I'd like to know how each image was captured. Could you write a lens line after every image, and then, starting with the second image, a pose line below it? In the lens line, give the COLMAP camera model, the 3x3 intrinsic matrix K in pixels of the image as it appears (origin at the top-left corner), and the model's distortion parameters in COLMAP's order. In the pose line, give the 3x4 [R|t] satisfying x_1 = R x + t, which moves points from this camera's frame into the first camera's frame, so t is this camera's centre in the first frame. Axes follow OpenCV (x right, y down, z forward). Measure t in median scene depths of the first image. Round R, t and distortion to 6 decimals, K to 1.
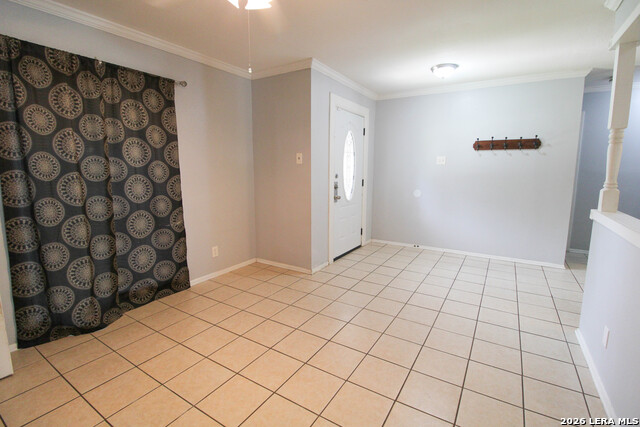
lens RADIAL K [[296.0, 0, 324.1], [0, 296.0, 205.6], [0, 0, 1]] dist [0.000469, -0.011628]
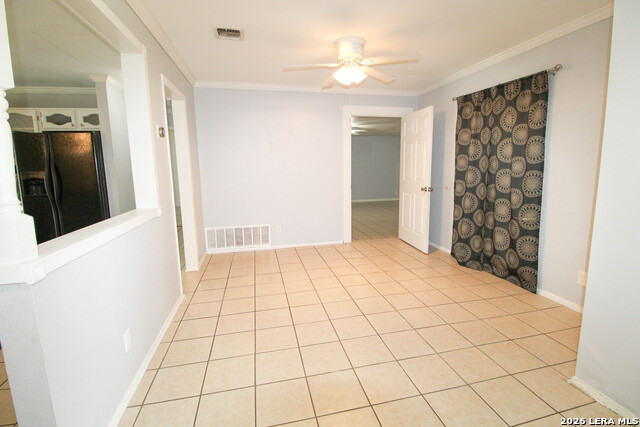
lens RADIAL K [[296.0, 0, 324.1], [0, 296.0, 205.6], [0, 0, 1]] dist [0.000469, -0.011628]
pose [[-0.706397, 0.105303, -0.699939, 0.614994], [-0.078362, 0.971158, 0.225192, -0.141867], [0.703465, 0.213923, -0.677771, 1.090505]]
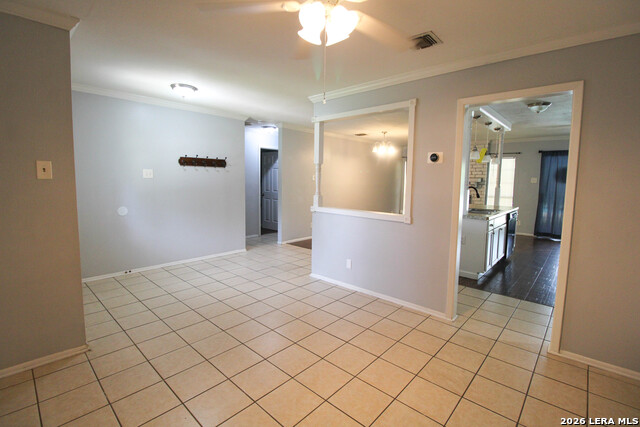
lens RADIAL K [[296.0, 0, 324.1], [0, 296.0, 205.6], [0, 0, 1]] dist [0.000469, -0.011628]
pose [[0.181539, -0.086350, 0.979585, -0.604515], [0.108894, 0.991776, 0.067244, -0.073841], [-0.977336, 0.094463, 0.189450, 0.384753]]
